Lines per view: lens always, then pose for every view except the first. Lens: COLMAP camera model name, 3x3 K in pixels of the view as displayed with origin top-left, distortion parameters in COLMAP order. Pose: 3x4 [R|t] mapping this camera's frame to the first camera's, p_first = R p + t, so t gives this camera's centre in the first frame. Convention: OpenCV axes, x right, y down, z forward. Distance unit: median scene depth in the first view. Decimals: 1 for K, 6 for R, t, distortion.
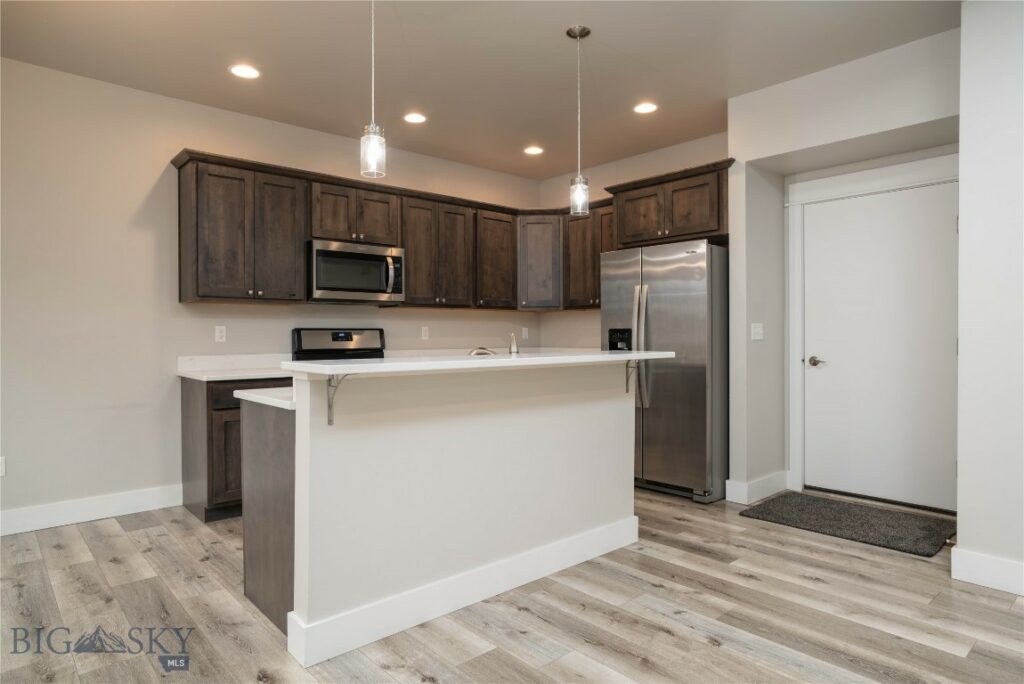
lens RADIAL K [[601.8, 0, 509.8], [0, 601.8, 352.0], [0, 0, 1]] dist [-0.020168, 0.005889]
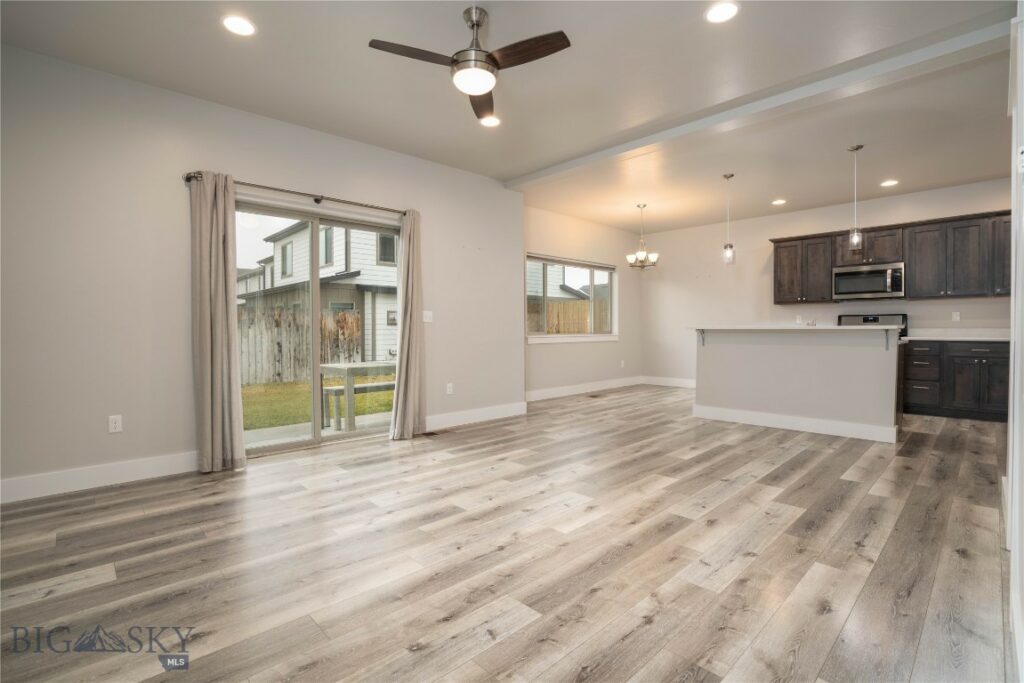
lens RADIAL K [[475.6, 0, 509.0], [0, 475.6, 339.0], [0, 0, 1]] dist [-0.040029, 0.004692]
pose [[0.046261, 0.021930, -0.998689, 1.077368], [-0.023702, 0.999502, 0.020850, 0.027387], [0.998648, 0.022706, 0.046758, -0.072604]]
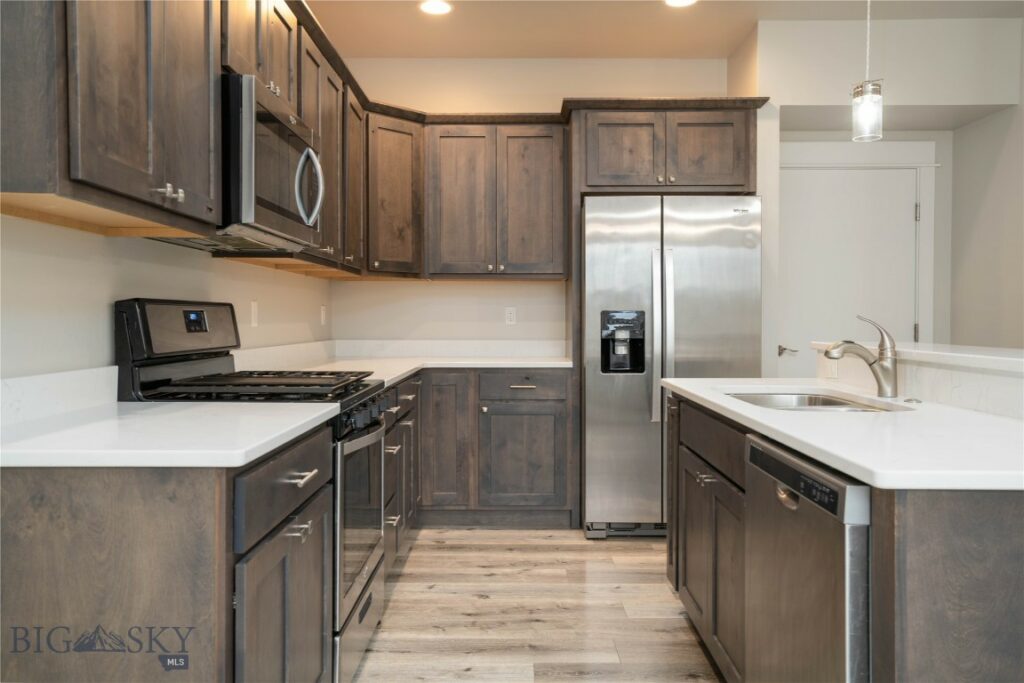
lens RADIAL K [[798.1, 0, 510.2], [0, 798.1, 327.5], [0, 0, 1]] dist [0.017885, 0.023616]
pose [[0.674445, -0.001936, 0.738323, -0.601839], [0.015952, 0.999801, -0.011950, -0.011910], [-0.738153, 0.019837, 0.674342, 0.510759]]
